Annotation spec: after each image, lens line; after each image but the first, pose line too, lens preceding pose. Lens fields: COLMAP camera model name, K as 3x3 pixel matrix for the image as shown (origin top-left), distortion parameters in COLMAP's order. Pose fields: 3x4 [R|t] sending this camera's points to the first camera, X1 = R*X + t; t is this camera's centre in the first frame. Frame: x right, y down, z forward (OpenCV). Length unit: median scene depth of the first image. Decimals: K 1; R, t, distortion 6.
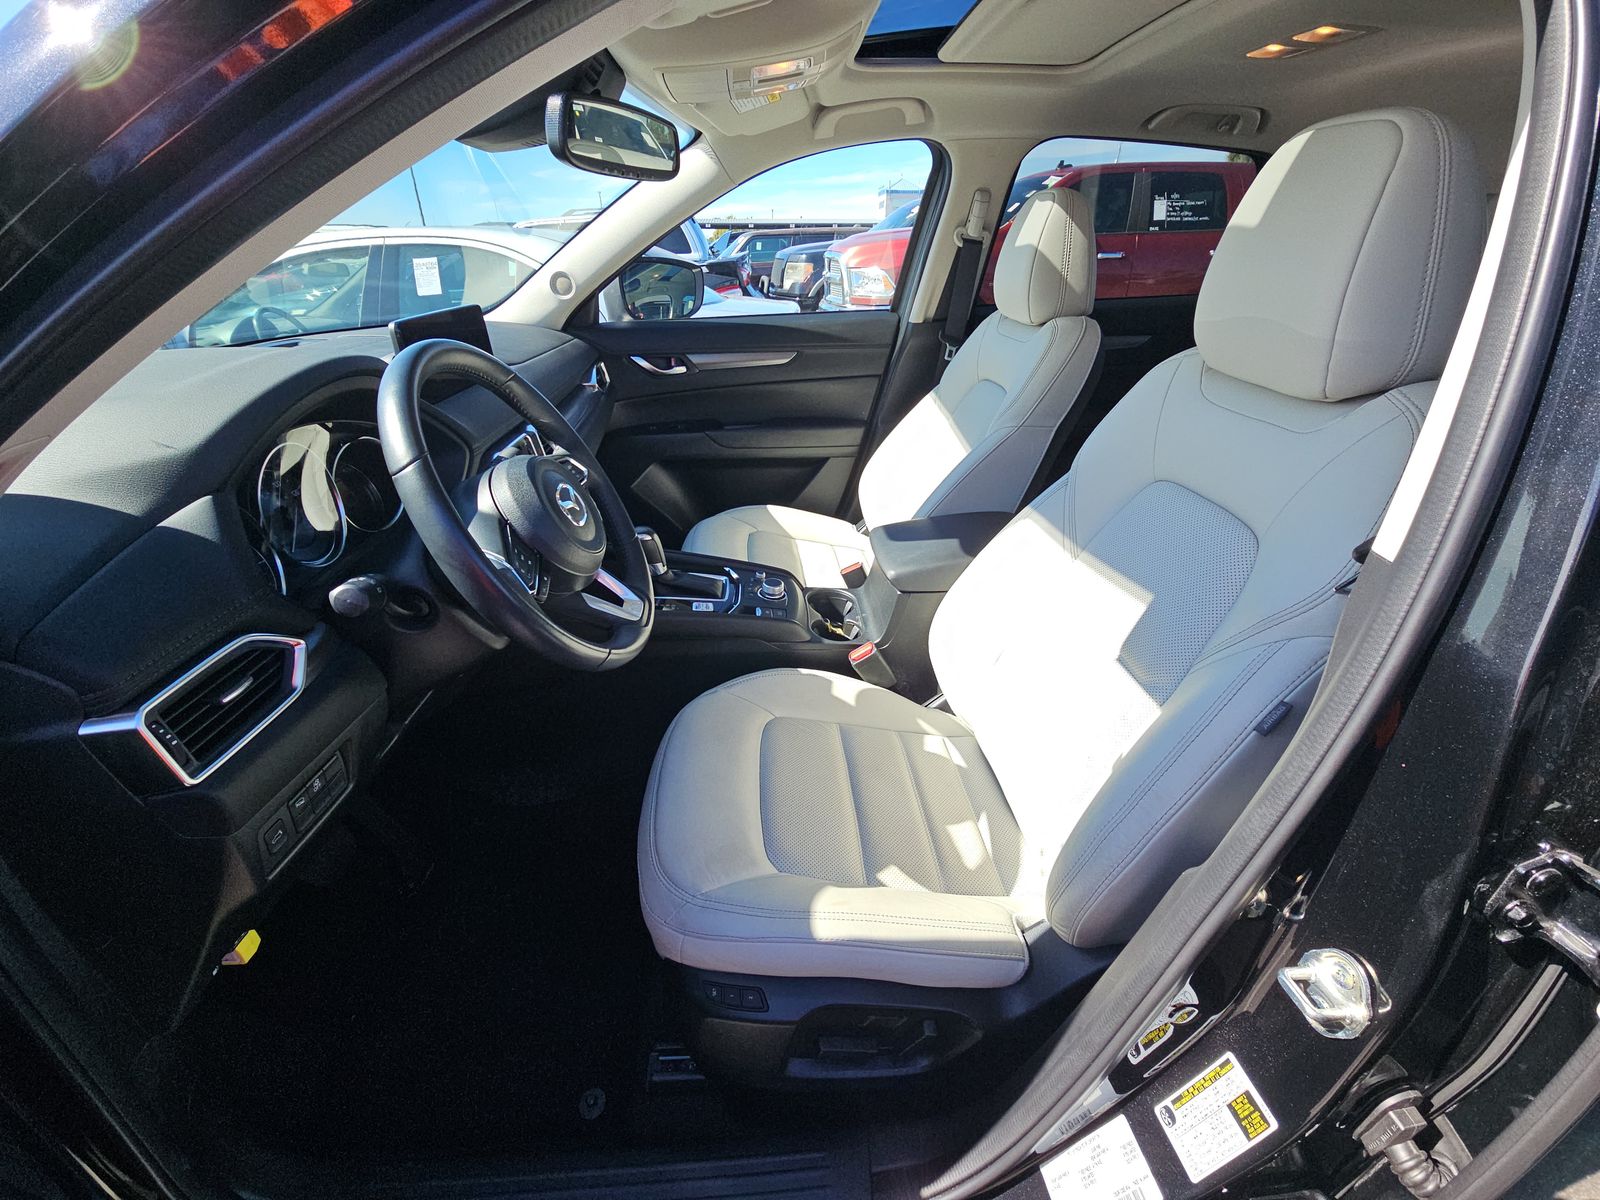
lens RADIAL K [[645.4, 0, 805.6], [0, 645.4, 596.8], [0, 0, 1]] dist [-0.001109, -0.001173]
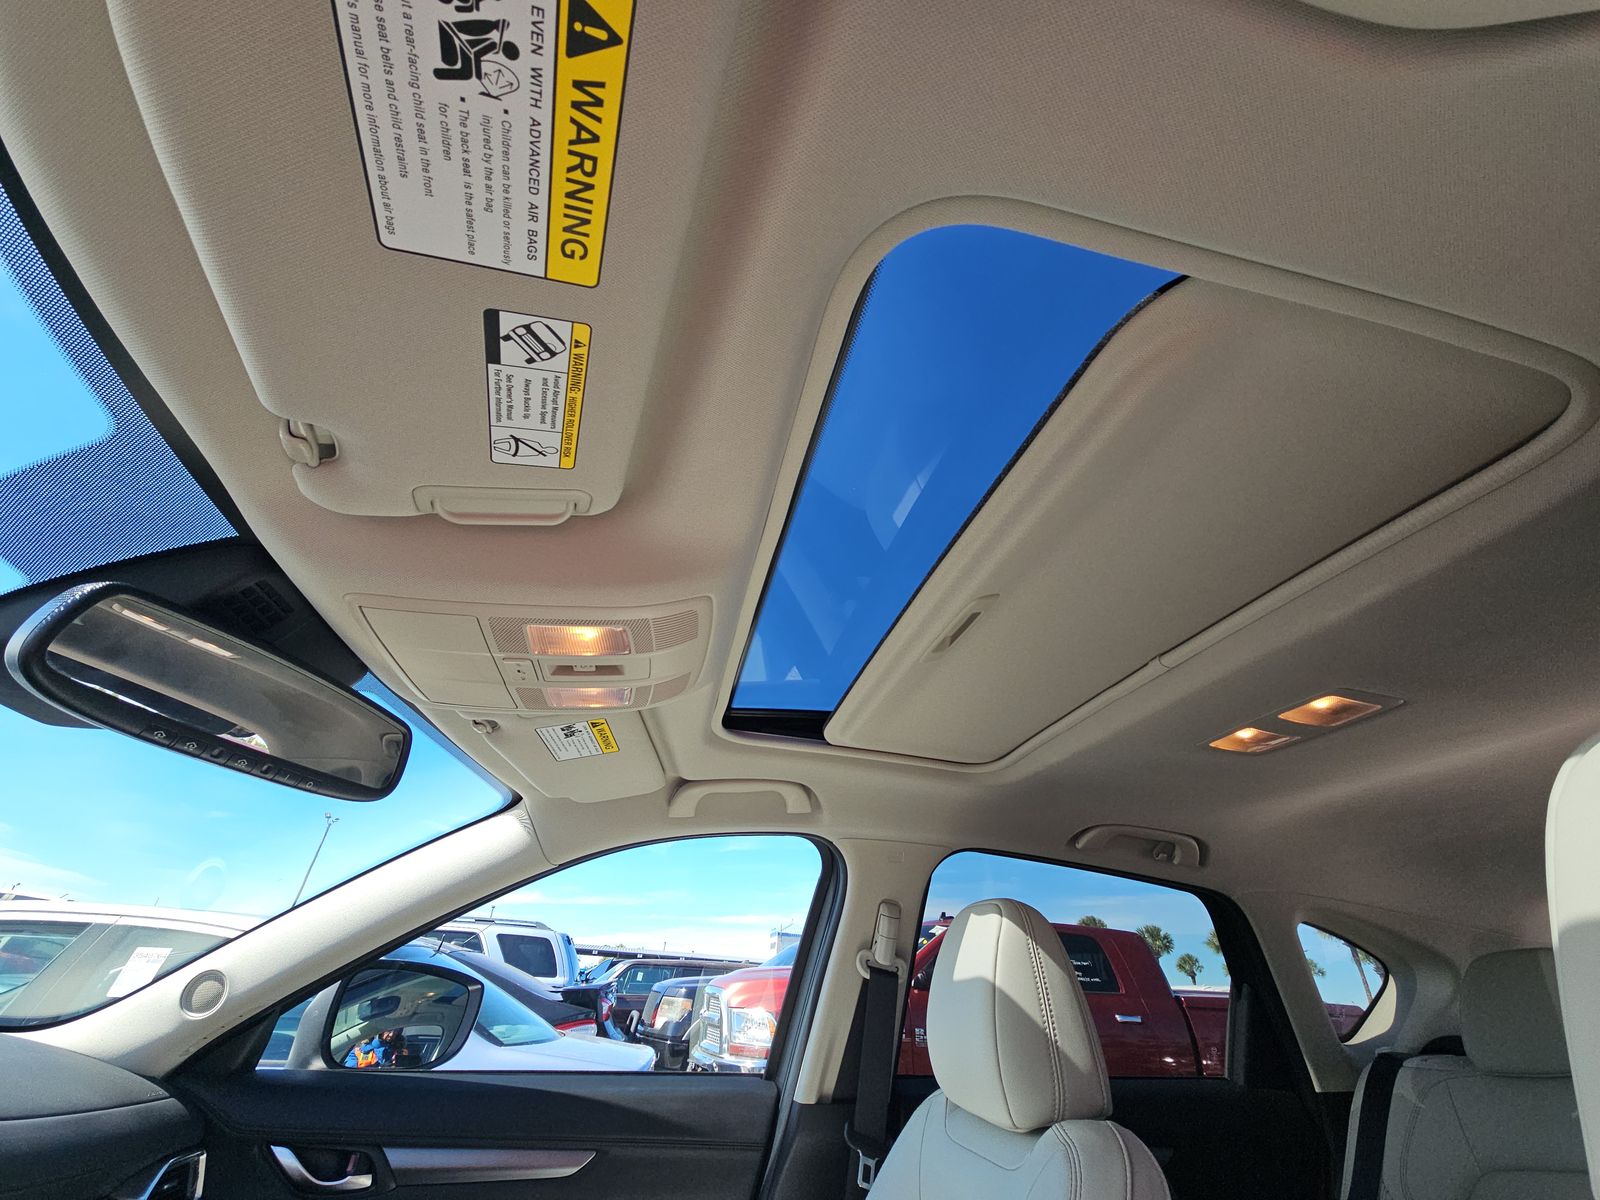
lens RADIAL K [[645.4, 0, 800.3], [0, 645.4, 591.8], [0, 0, 1]] dist [-0.001109, -0.001173]
pose [[0.988201, 0.126387, 0.086515, 0.051685], [0.011587, 0.501553, -0.865049, -0.137397], [-0.152723, 0.855845, 0.494171, 0.280918]]
